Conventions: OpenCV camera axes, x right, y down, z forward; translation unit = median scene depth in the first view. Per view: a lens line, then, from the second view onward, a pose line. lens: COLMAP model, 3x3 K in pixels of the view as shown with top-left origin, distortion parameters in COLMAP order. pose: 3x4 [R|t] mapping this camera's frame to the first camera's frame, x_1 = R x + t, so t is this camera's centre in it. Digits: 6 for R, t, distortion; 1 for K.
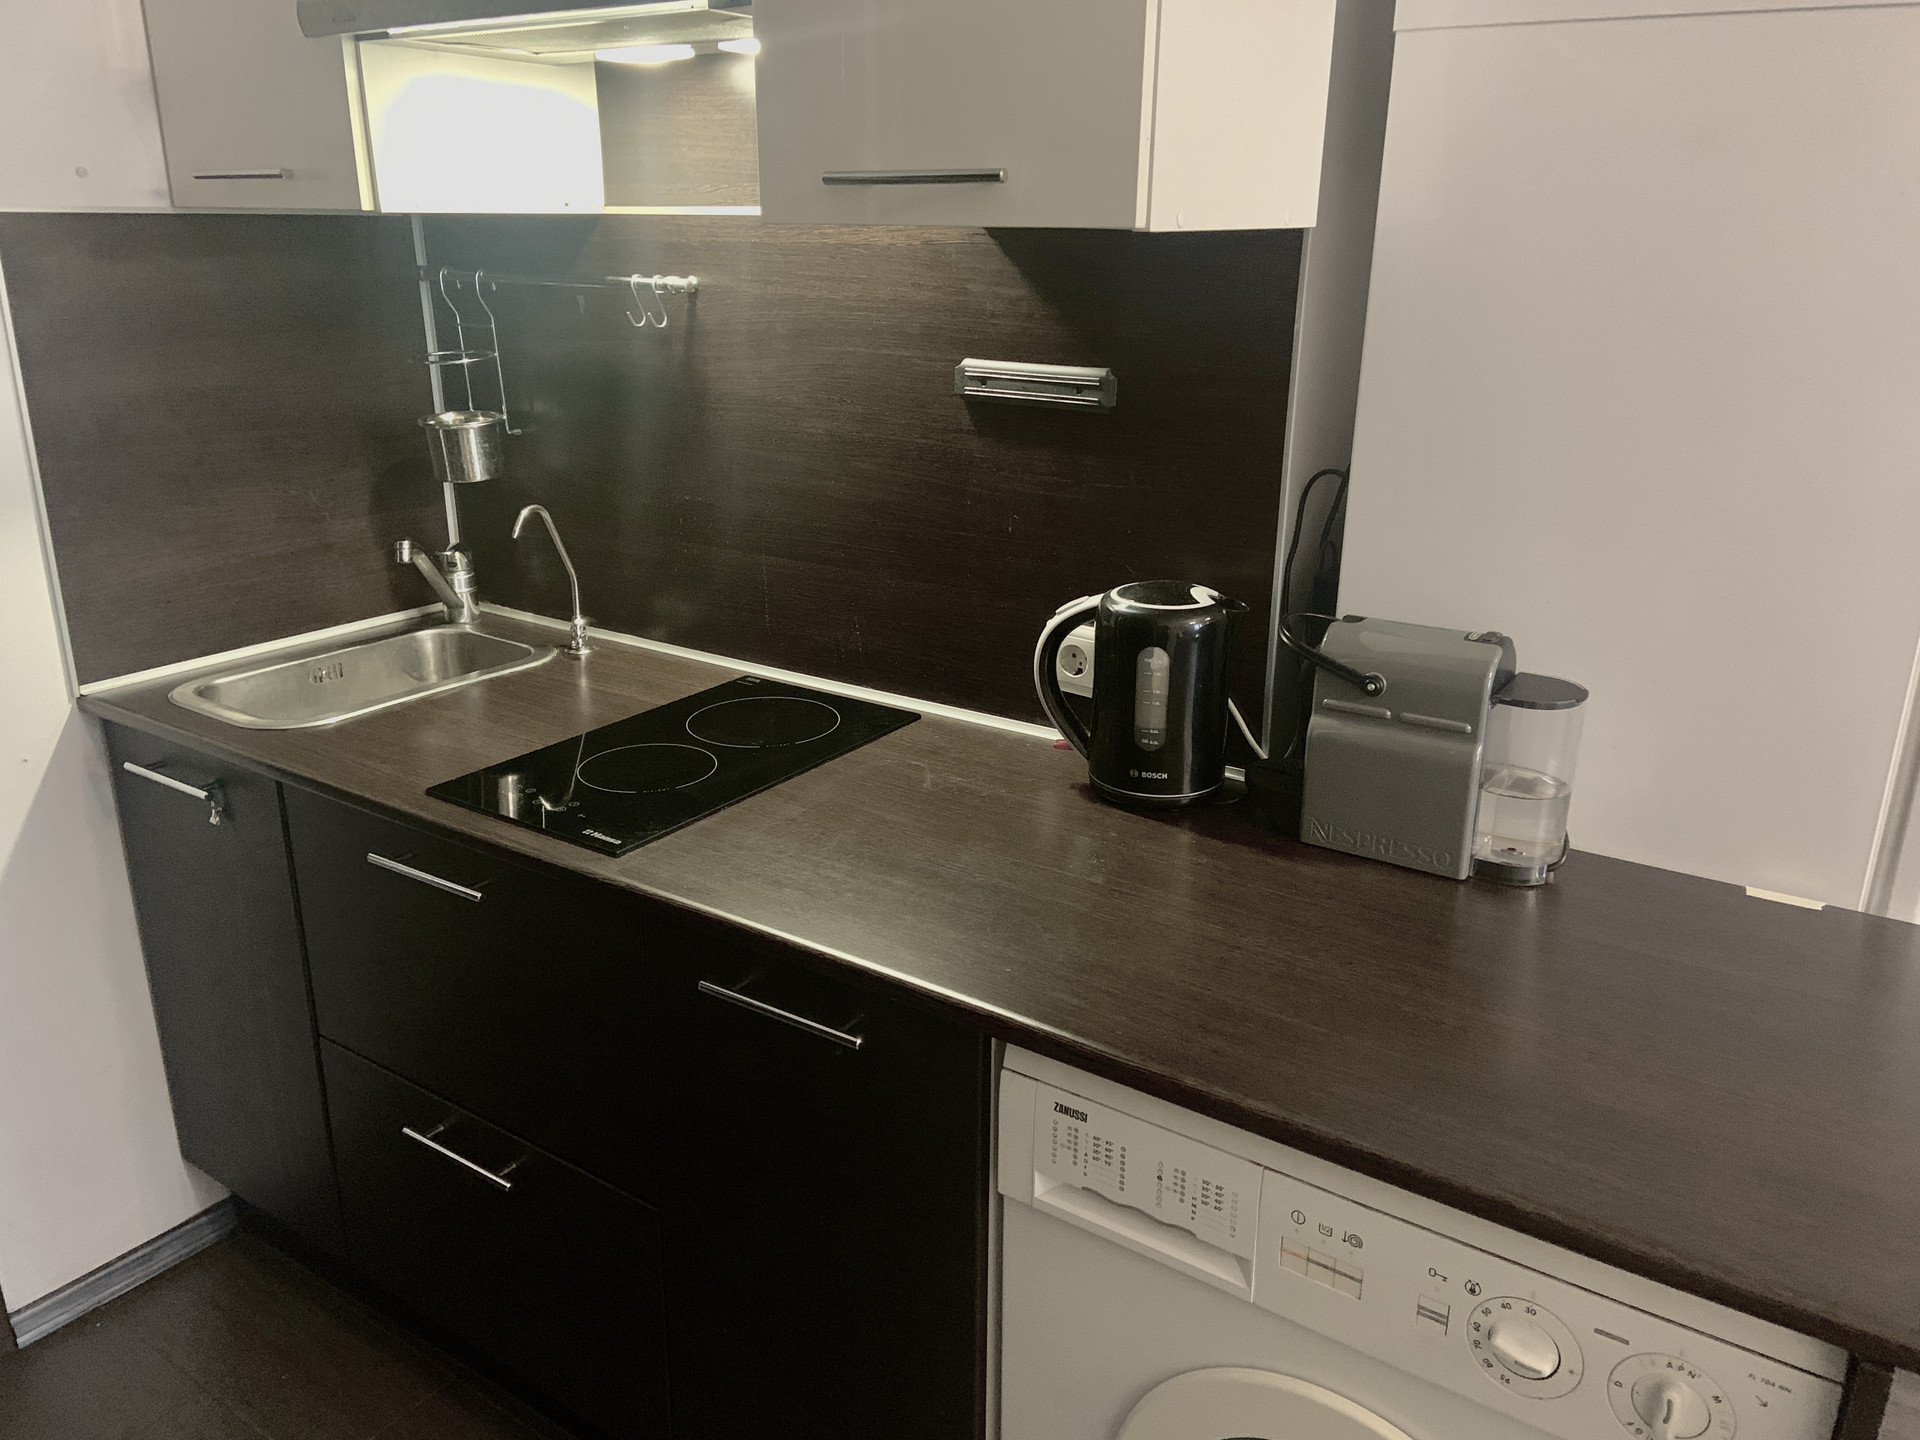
lens RADIAL K [[1443.2, 0, 953.1], [0, 1443.2, 723.8], [0, 0, 1]] dist [0.117031, -0.144929]
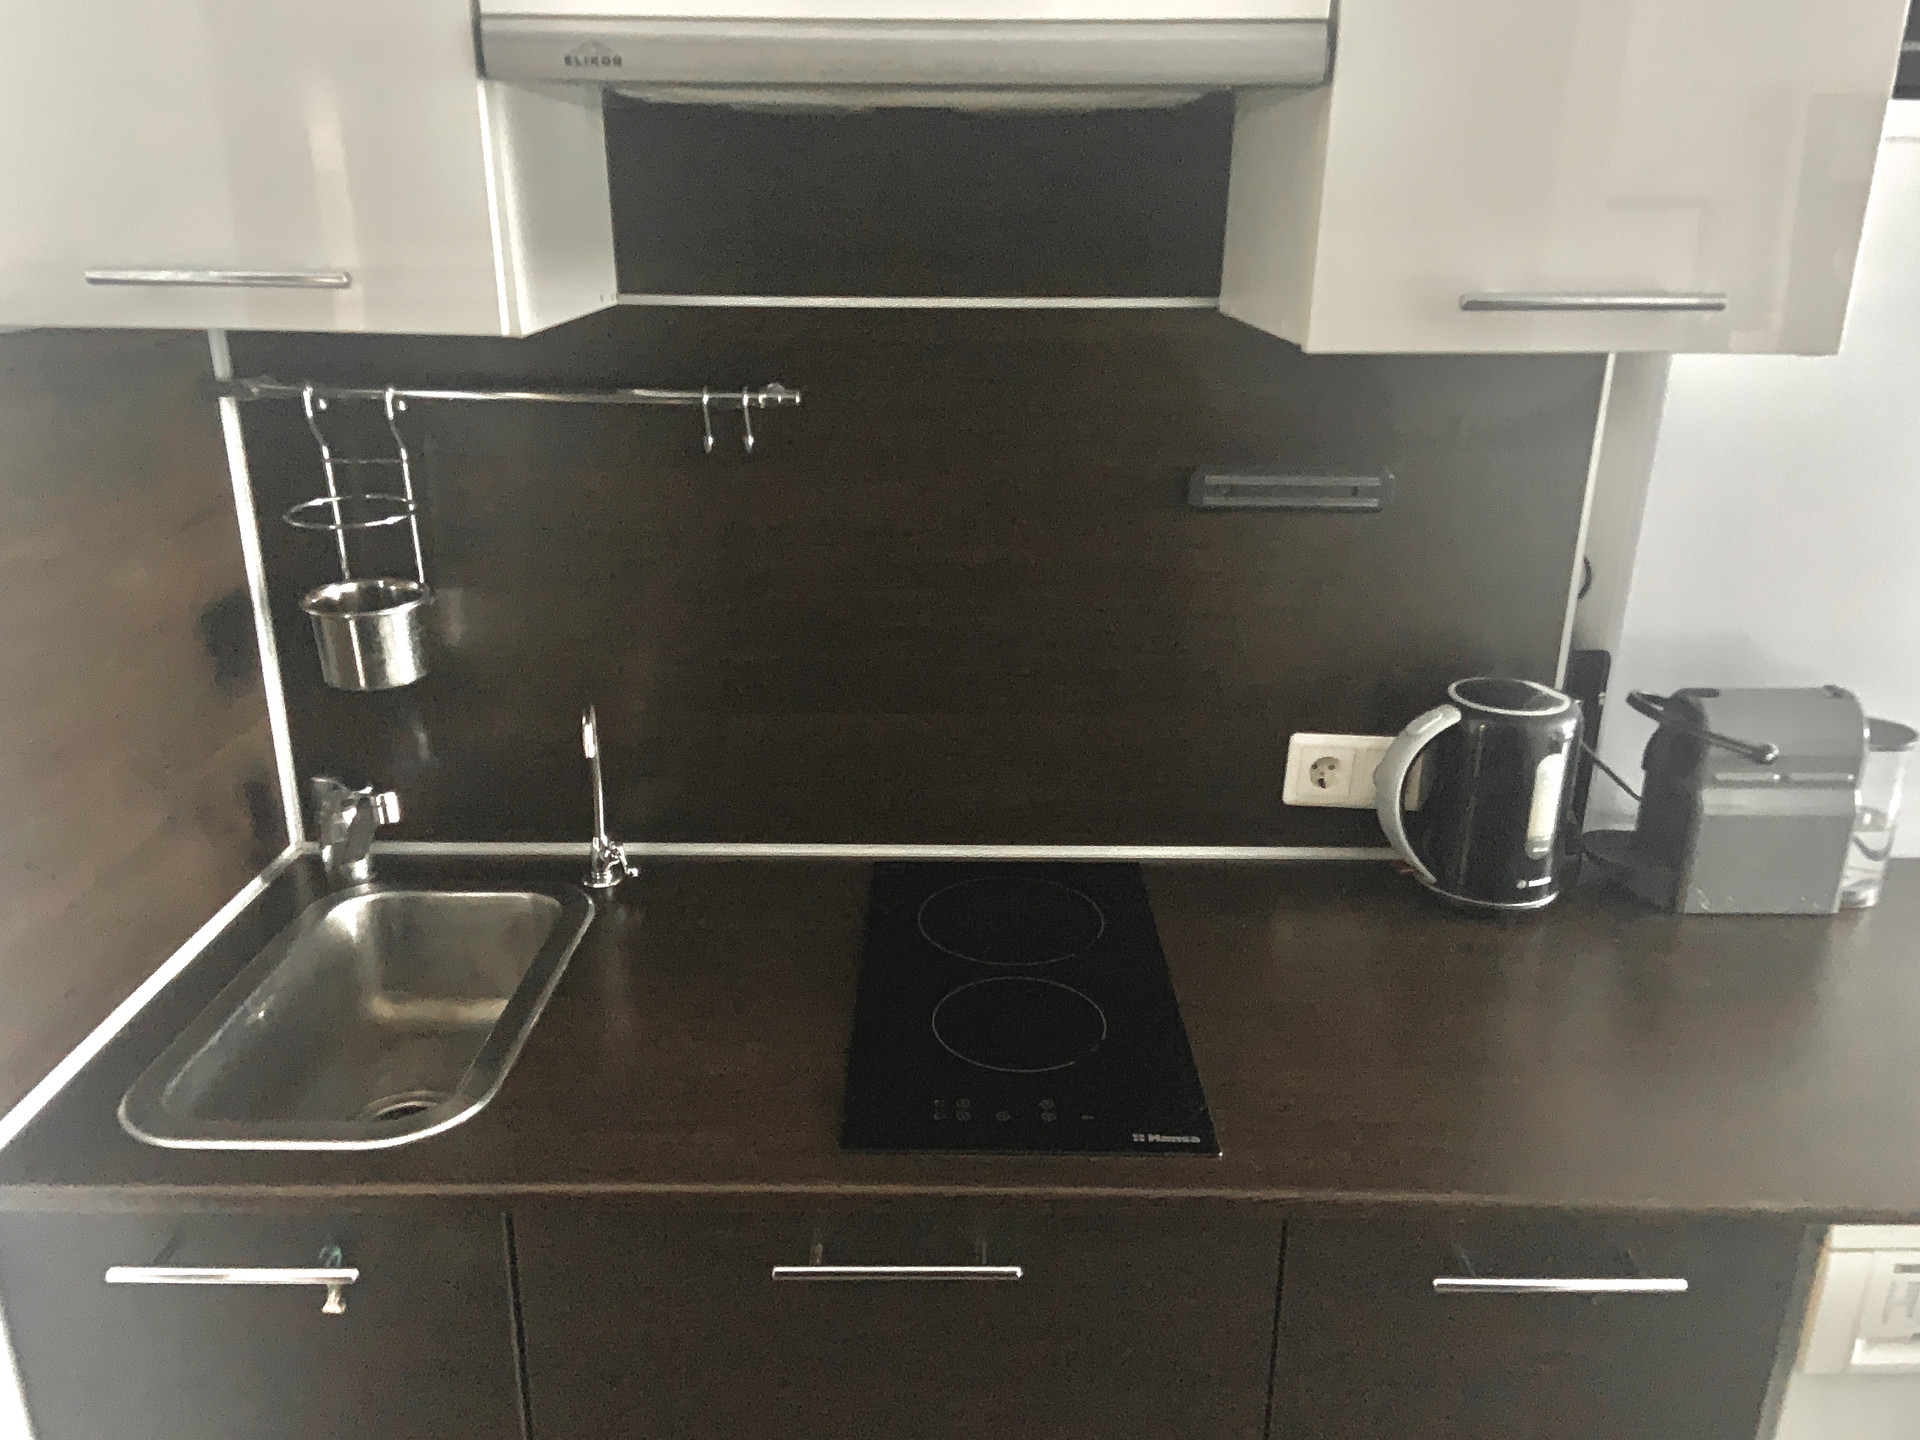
lens RADIAL K [[1443.2, 0, 959.5], [0, 1443.2, 721.5], [0, 0, 1]] dist [0.117031, -0.144929]
pose [[0.829045, -0.188876, 0.526317, -0.741348], [0.180693, 0.981221, 0.067500, -0.224682], [-0.529182, 0.039141, 0.847605, 0.409318]]
